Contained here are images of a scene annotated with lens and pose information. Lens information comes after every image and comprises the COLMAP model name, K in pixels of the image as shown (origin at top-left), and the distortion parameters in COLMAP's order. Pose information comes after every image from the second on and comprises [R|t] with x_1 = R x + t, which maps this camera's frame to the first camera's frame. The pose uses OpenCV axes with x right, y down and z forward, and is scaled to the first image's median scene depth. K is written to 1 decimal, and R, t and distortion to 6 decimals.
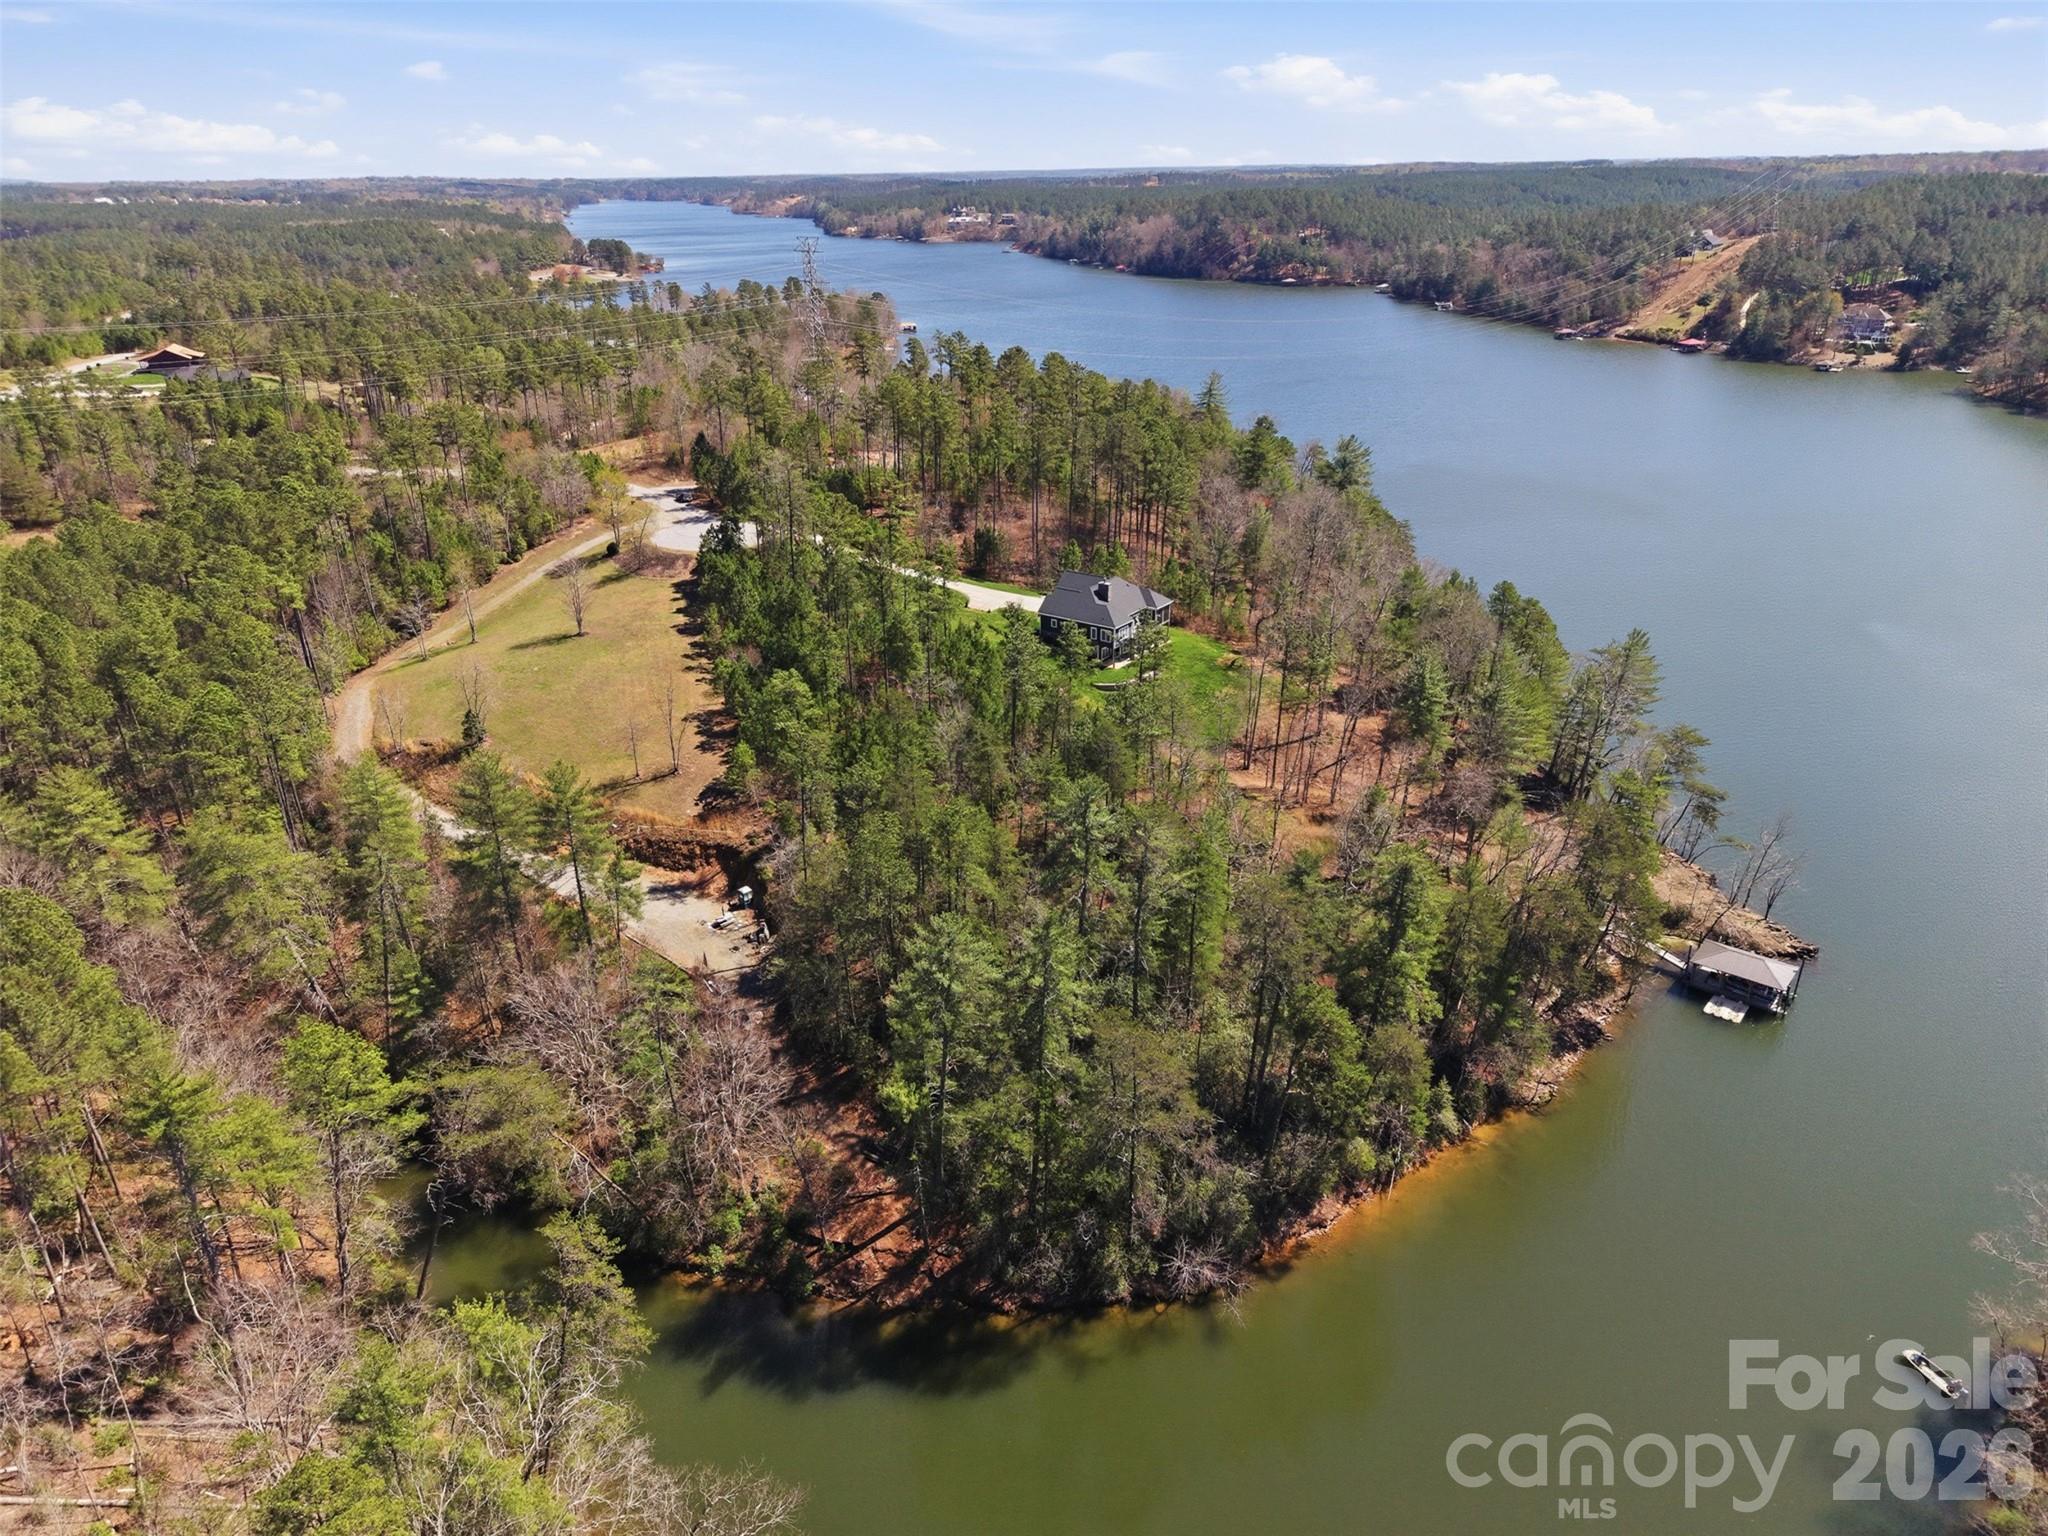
lens RADIAL K [[1409.9, 0, 1029.5], [0, 1409.9, 770.1], [0, 0, 1]] dist [0.014632, -0.017308]
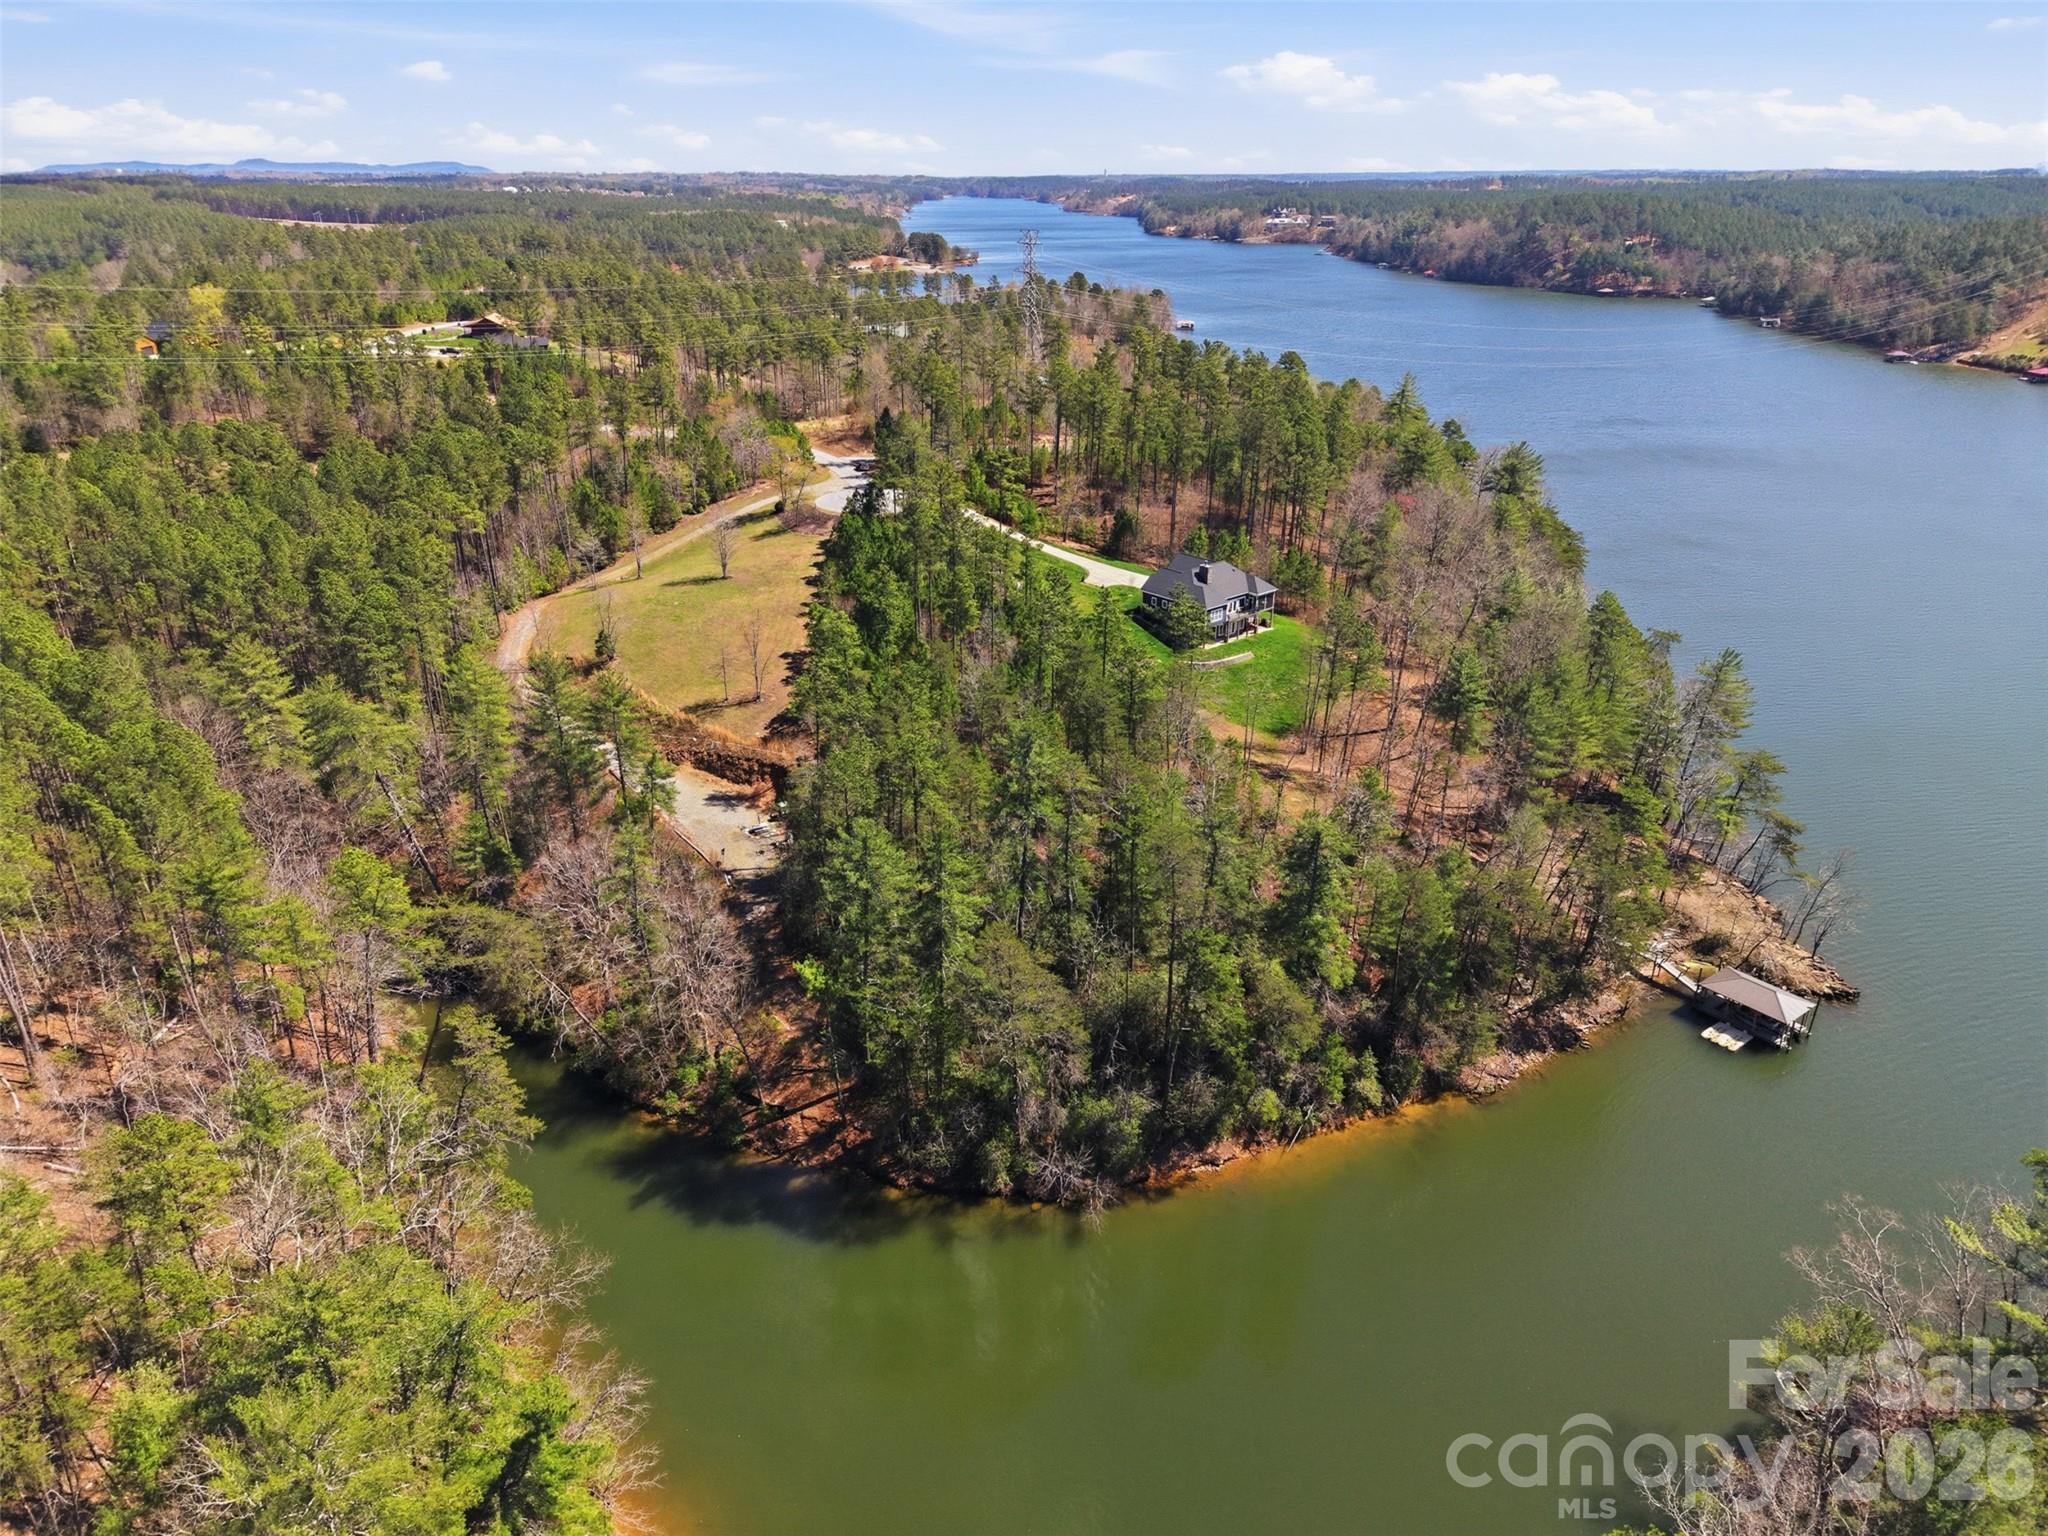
lens RADIAL K [[1409.9, 0, 1011.1], [0, 1409.9, 768.7], [0, 0, 1]] dist [0.014632, -0.017308]
pose [[0.972157, 0.101208, -0.211346, 0.171721], [-0.101440, 0.994794, 0.009776, 0.022667], [0.211235, 0.011935, 0.977362, -0.046854]]
